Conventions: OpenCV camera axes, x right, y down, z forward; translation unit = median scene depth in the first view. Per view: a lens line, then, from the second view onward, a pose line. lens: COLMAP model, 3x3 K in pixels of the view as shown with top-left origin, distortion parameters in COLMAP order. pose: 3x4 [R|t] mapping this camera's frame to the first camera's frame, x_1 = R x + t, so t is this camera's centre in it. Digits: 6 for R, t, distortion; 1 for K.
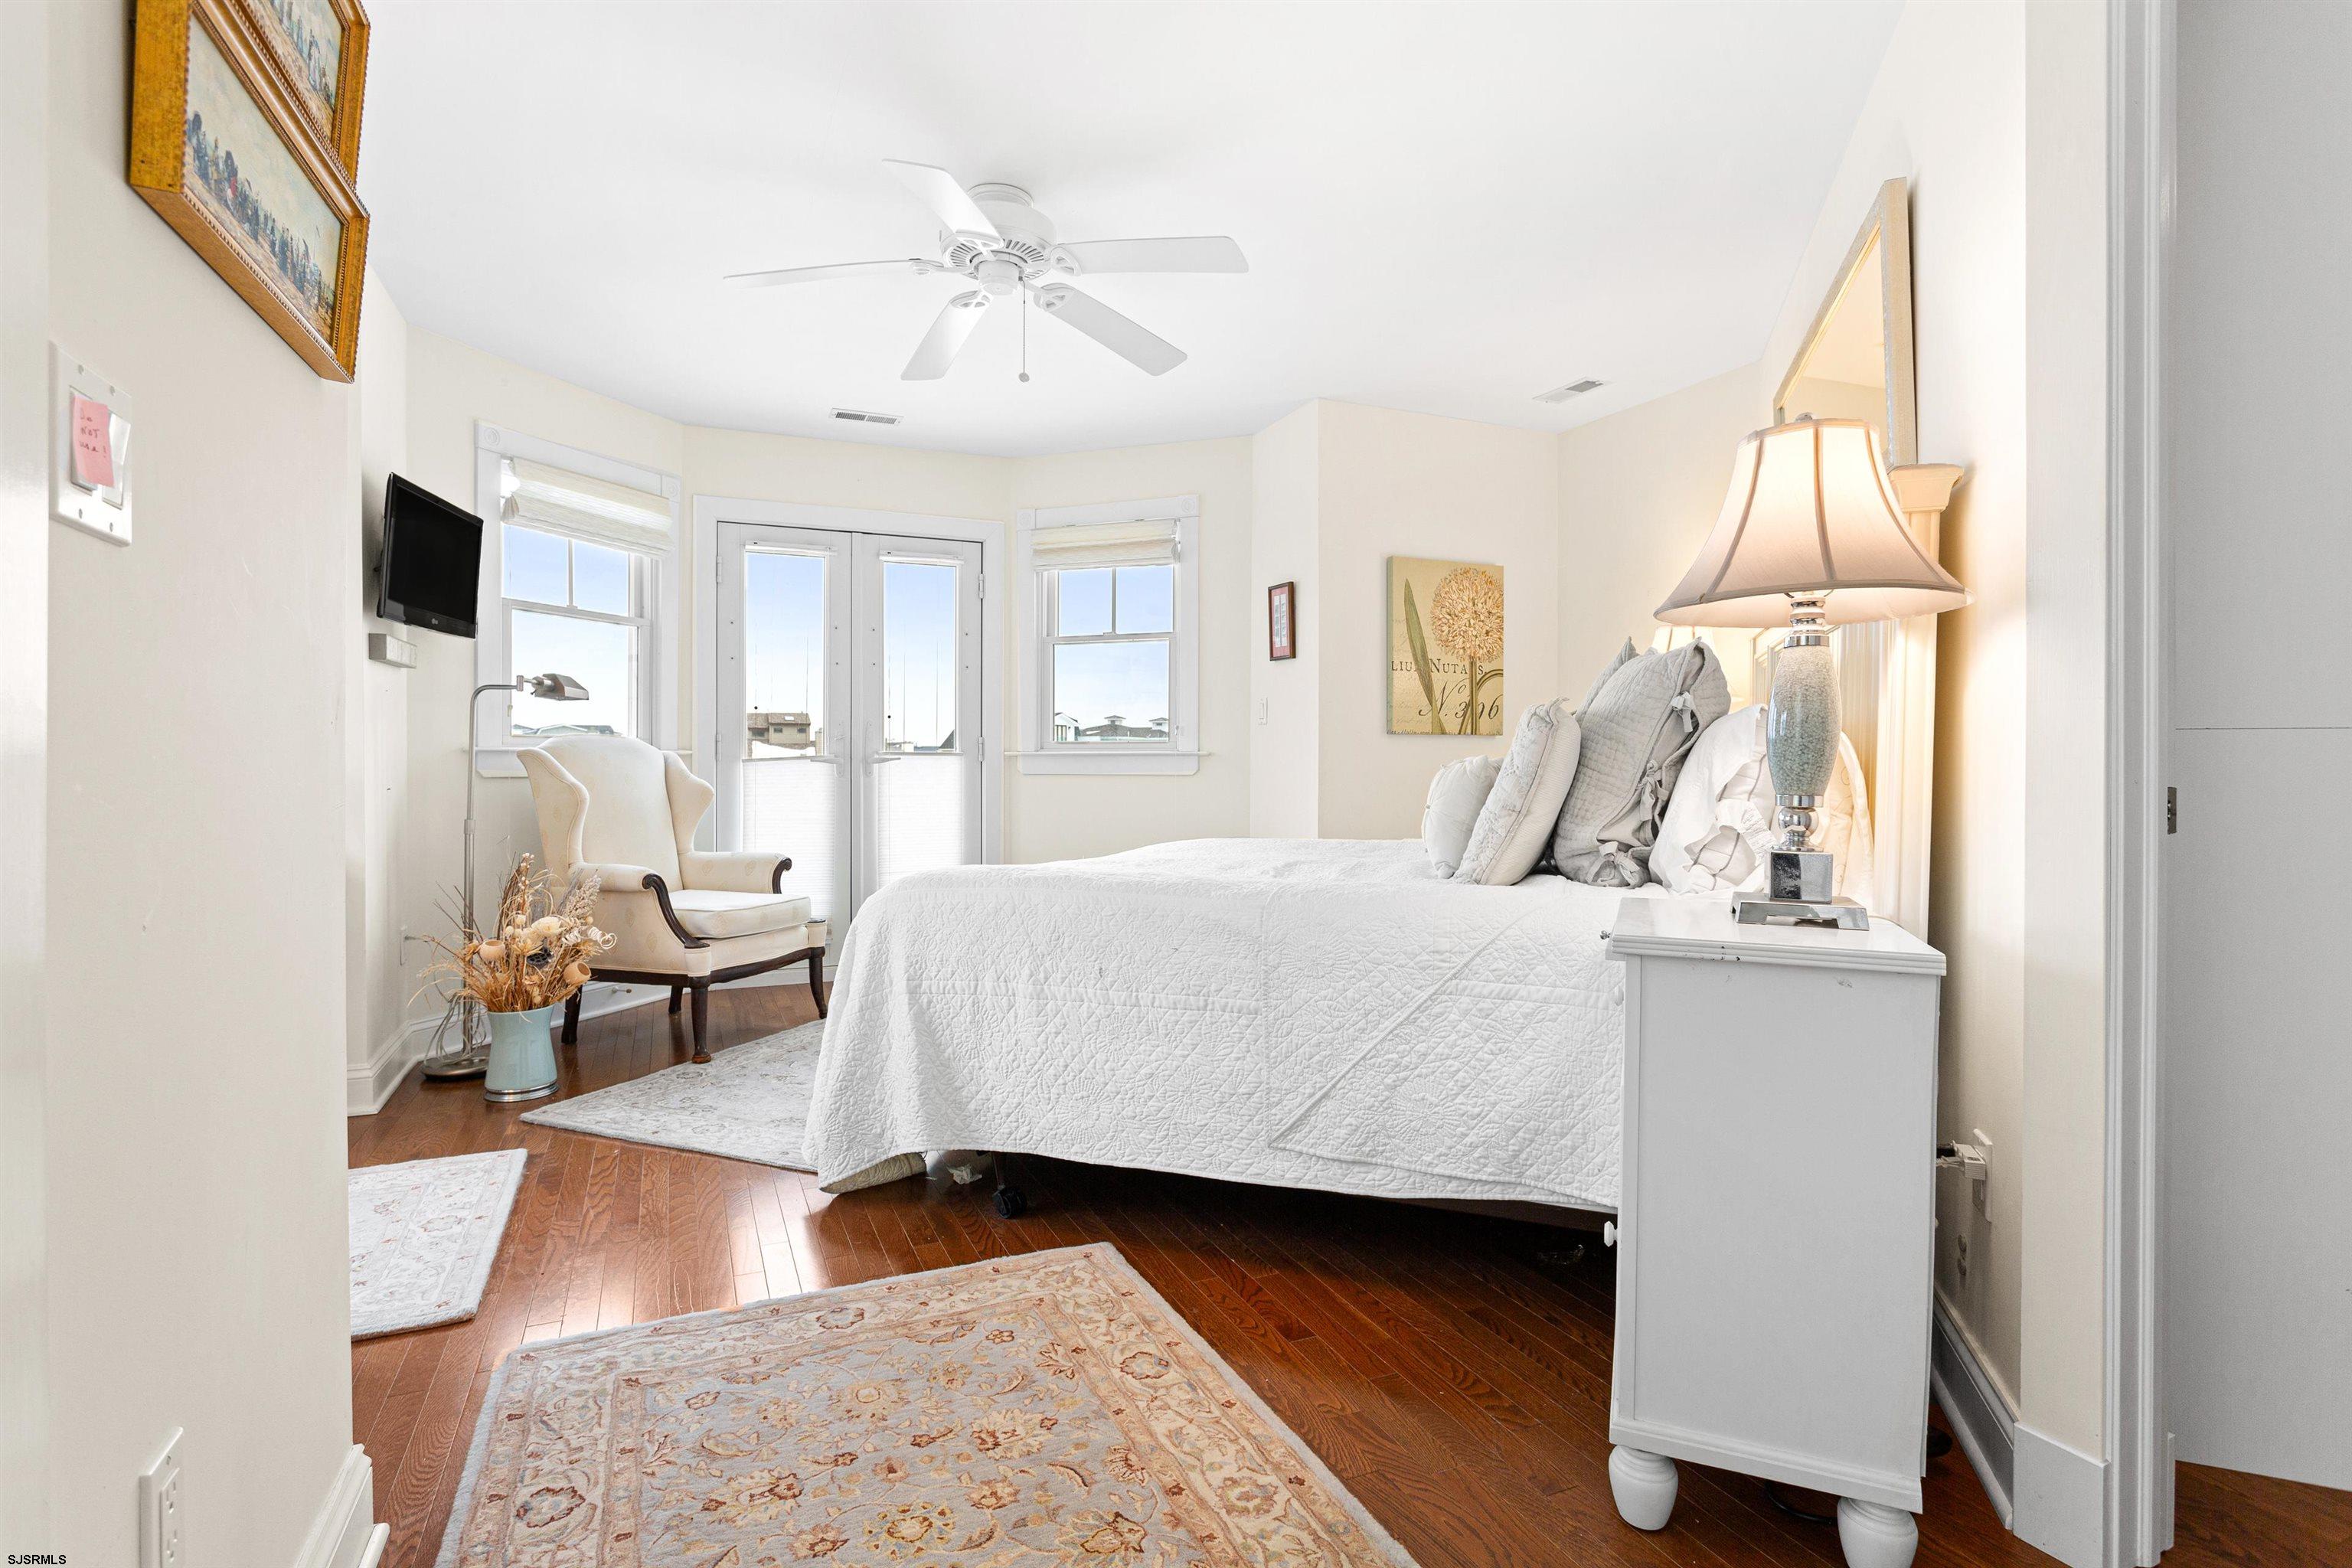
lens RADIAL K [[1123.7, 0, 1170.8], [0, 1123.7, 769.9], [0, 0, 1]] dist [-0.009858, 0.004249]
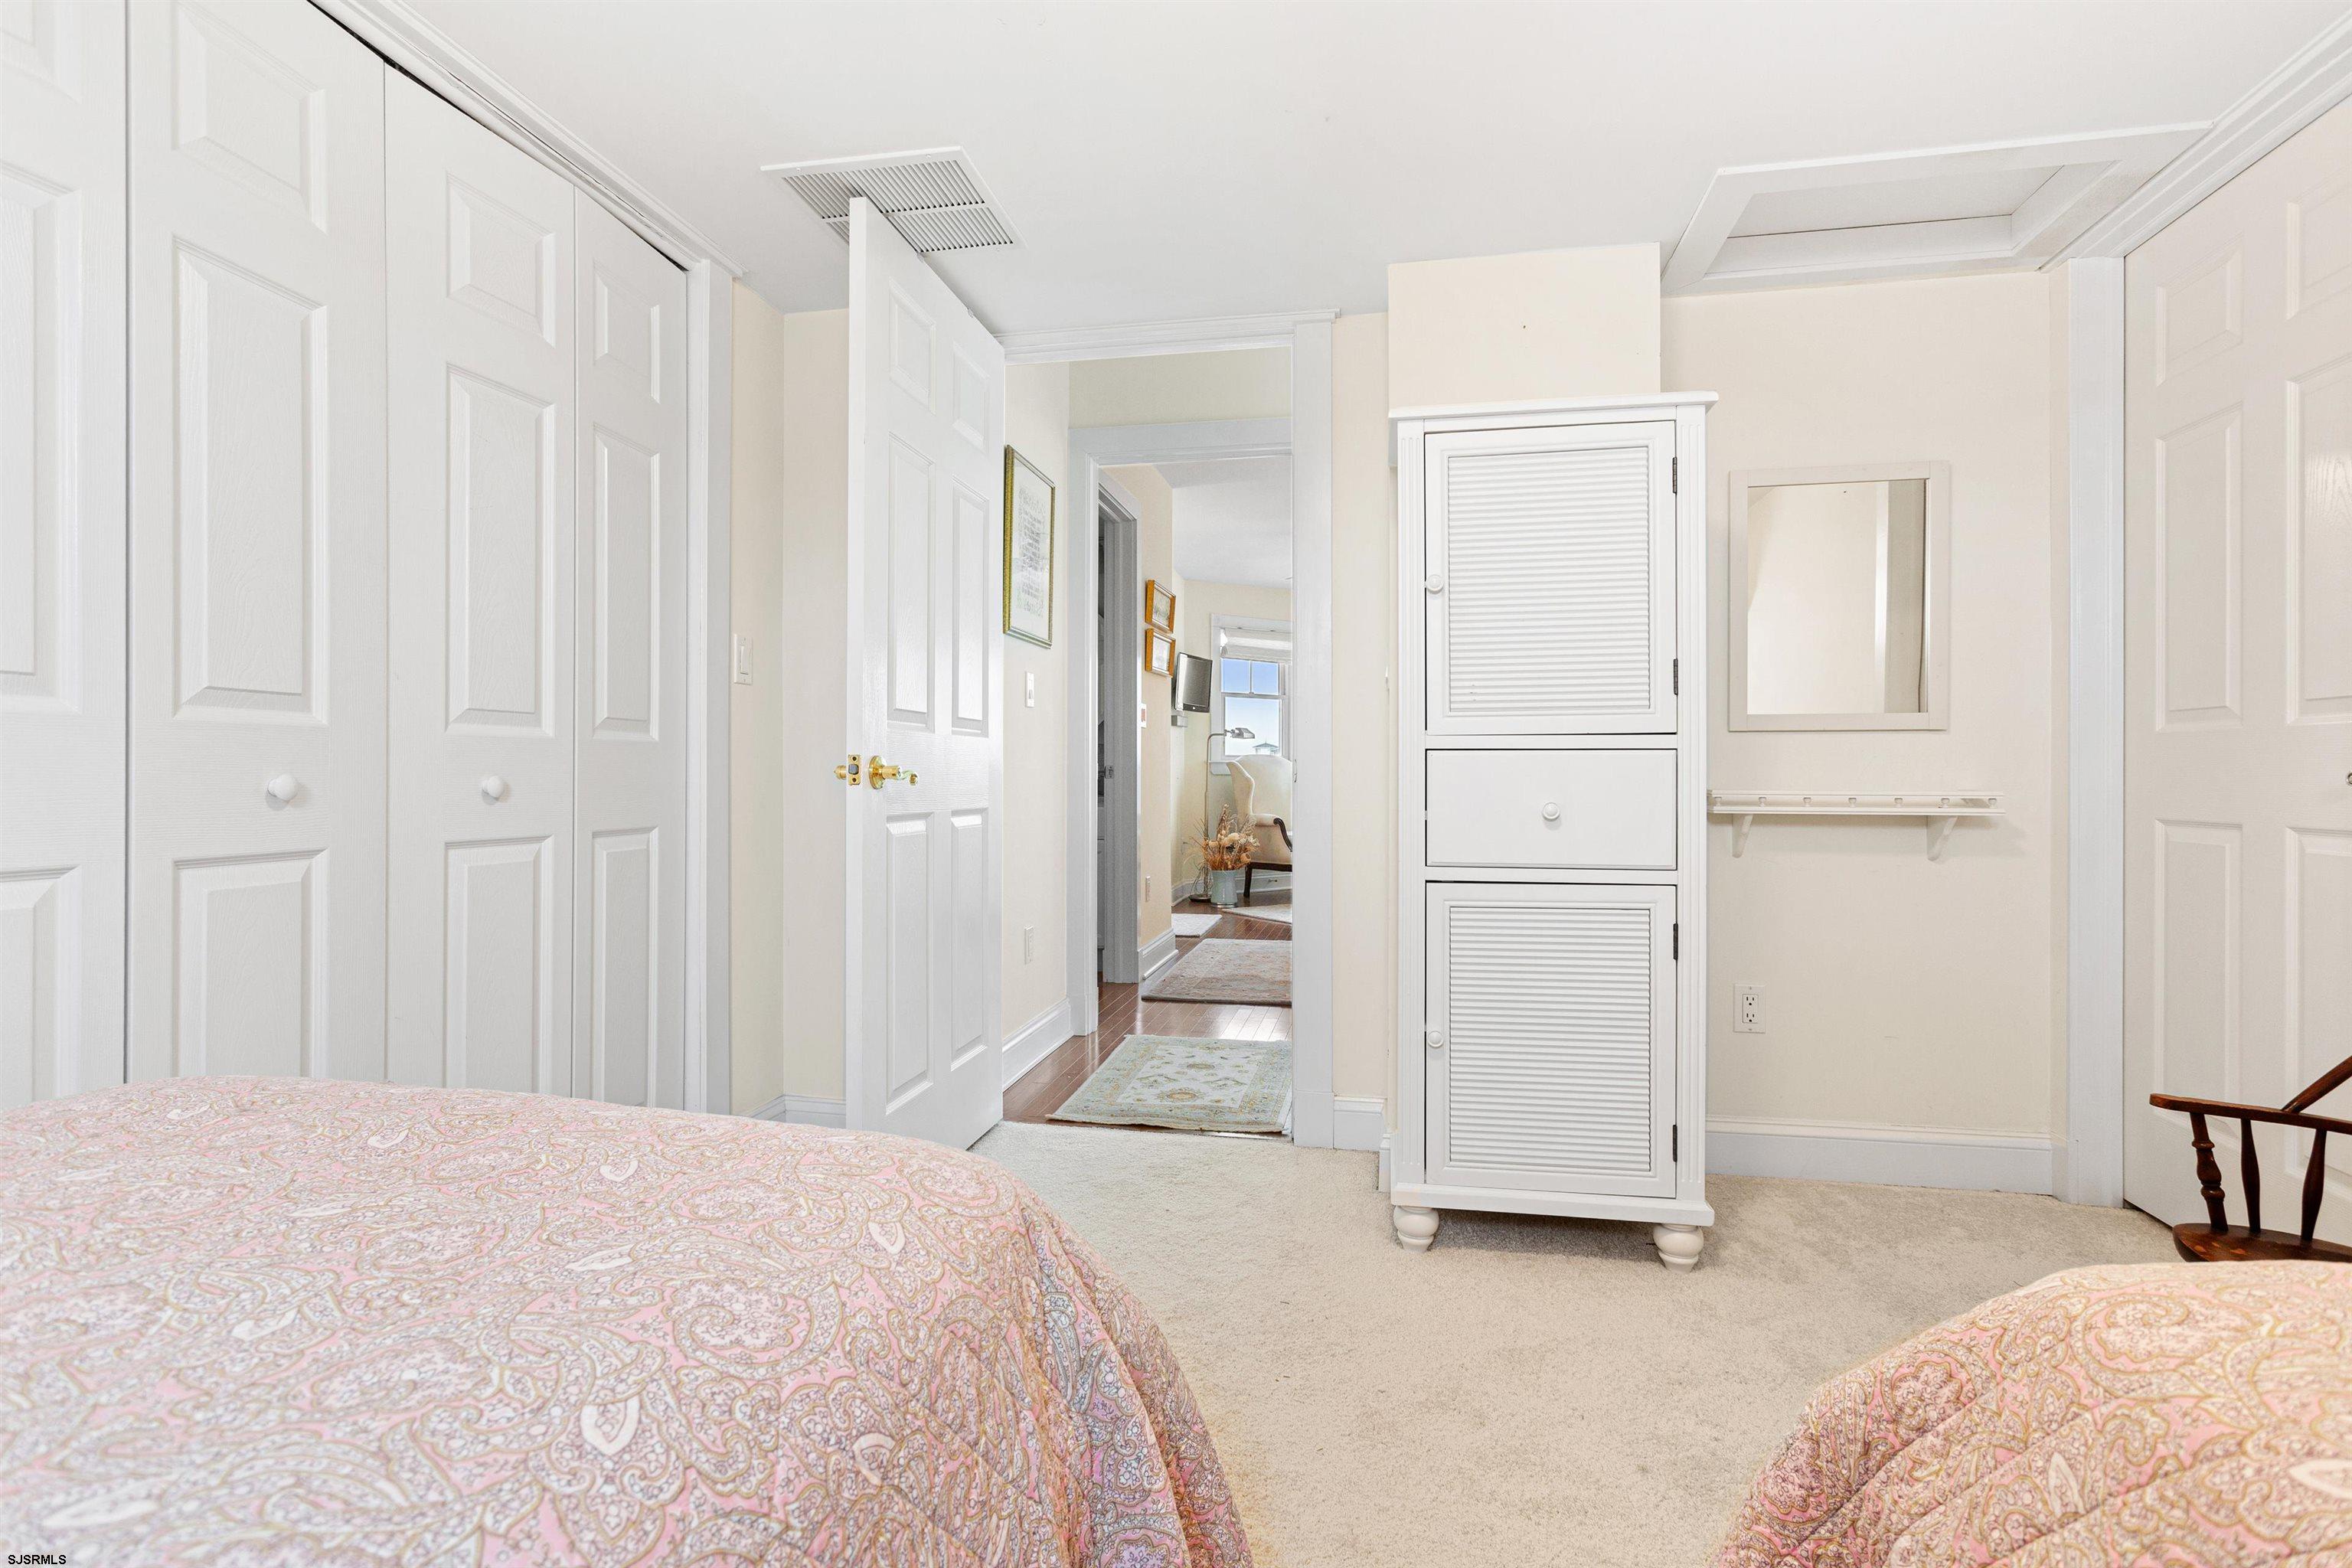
lens RADIAL K [[1123.7, 0, 1176.3], [0, 1123.7, 783.7], [0, 0, 1]] dist [-0.009858, 0.004249]
pose [[0.820544, -0.001107, -0.571582, 0.660645], [-0.001179, 0.999993, -0.003629, 0.035823], [0.571582, 0.003651, 0.820537, -0.958682]]
